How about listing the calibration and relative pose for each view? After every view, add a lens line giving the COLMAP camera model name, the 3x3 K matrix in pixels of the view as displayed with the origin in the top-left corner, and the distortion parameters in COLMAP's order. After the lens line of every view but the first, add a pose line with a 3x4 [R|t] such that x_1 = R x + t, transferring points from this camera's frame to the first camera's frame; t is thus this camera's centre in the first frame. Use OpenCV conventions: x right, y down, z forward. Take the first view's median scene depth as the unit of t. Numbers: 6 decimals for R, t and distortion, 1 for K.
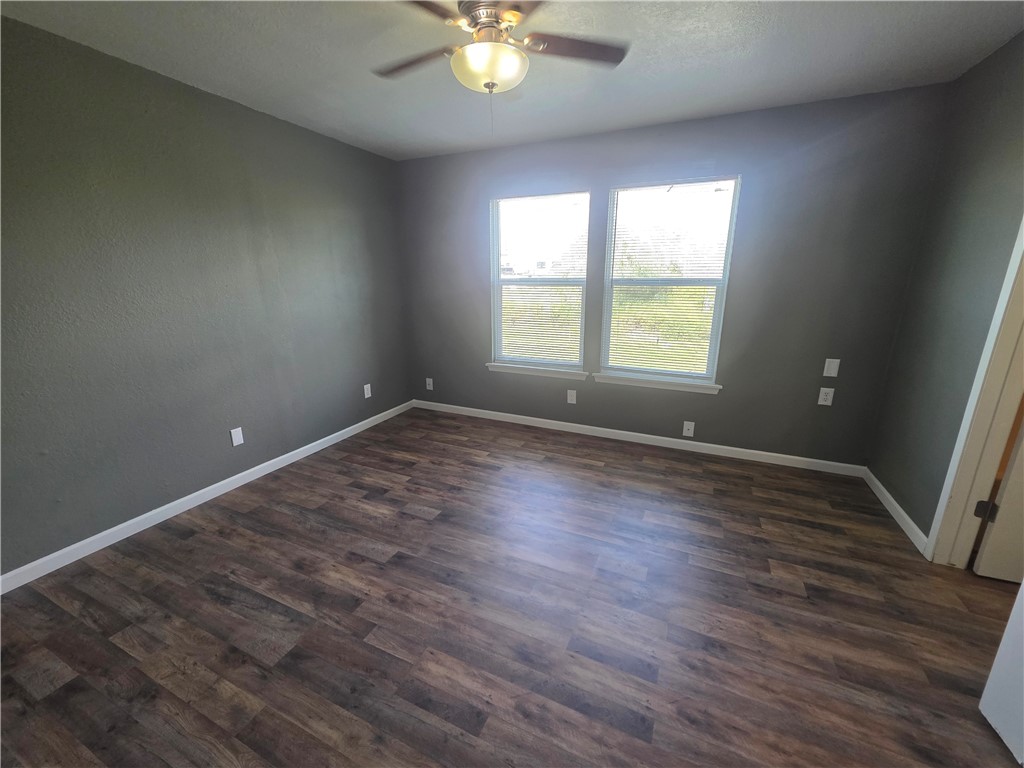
lens RADIAL K [[406.0, 0, 510.6], [0, 406.0, 383.7], [0, 0, 1]] dist [0.000947, 0.000086]
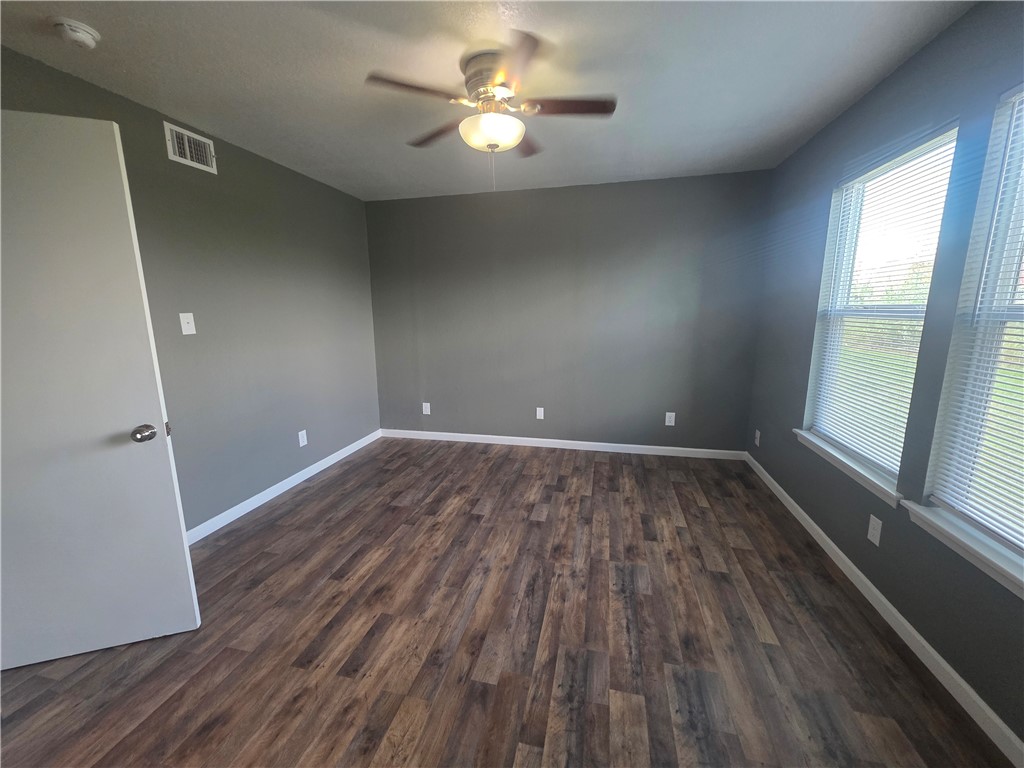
lens RADIAL K [[406.0, 0, 510.6], [0, 406.0, 383.7], [0, 0, 1]] dist [0.000947, 0.000086]
pose [[0.200408, 0.181839, -0.962689, 0.799608], [-0.241743, 0.961419, 0.131275, -0.159002], [0.949419, 0.206415, 0.236635, 0.600725]]
